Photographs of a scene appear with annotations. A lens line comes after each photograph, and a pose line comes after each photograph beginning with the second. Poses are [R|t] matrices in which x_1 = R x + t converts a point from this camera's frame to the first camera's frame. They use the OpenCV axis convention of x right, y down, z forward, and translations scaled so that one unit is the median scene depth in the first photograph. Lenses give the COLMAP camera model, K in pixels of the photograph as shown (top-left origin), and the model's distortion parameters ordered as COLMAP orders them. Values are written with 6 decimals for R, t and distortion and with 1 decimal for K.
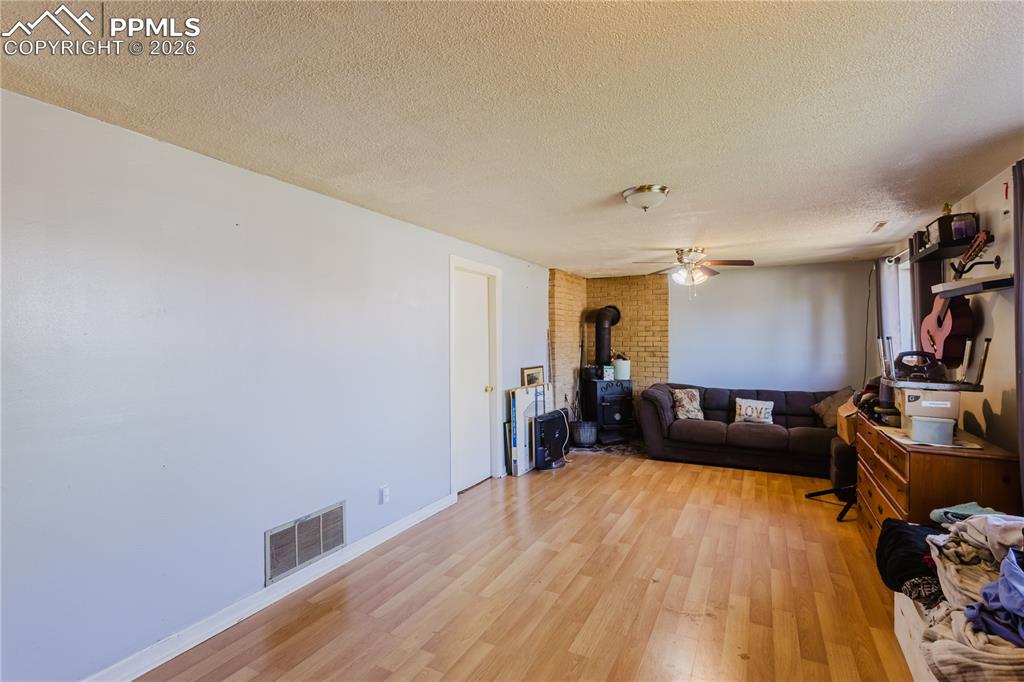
lens RADIAL K [[467.5, 0, 511.5], [0, 467.5, 338.3], [0, 0, 1]] dist [0.000484, -0.000152]
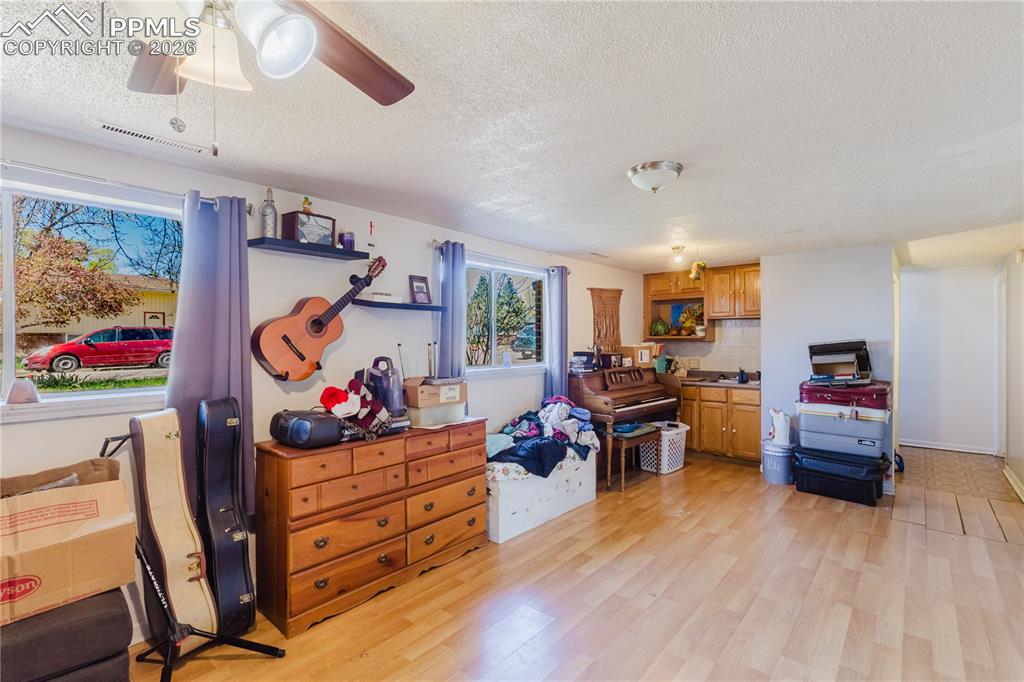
lens RADIAL K [[467.5, 0, 513.0], [0, 467.5, 341.1], [0, 0, 1]] dist [0.000484, -0.000152]
pose [[-0.975853, 0.011982, 0.218100, 0.388437], [0.011641, 0.999928, -0.002849, -0.000264], [-0.218119, -0.000241, -0.975922, 2.073063]]
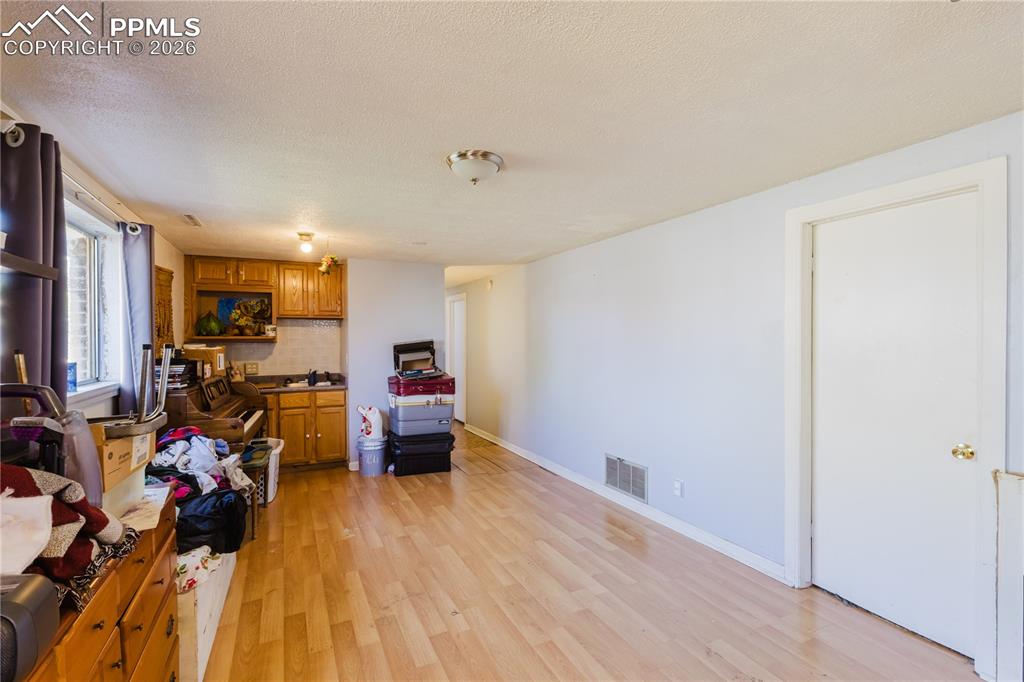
lens RADIAL K [[467.5, 0, 512.7], [0, 467.5, 340.7], [0, 0, 1]] dist [0.000484, -0.000152]
pose [[-0.584684, 0.015149, -0.811119, 0.997149], [0.012617, 0.999875, 0.009579, -0.007816], [0.811163, -0.004633, -0.584802, 1.676094]]
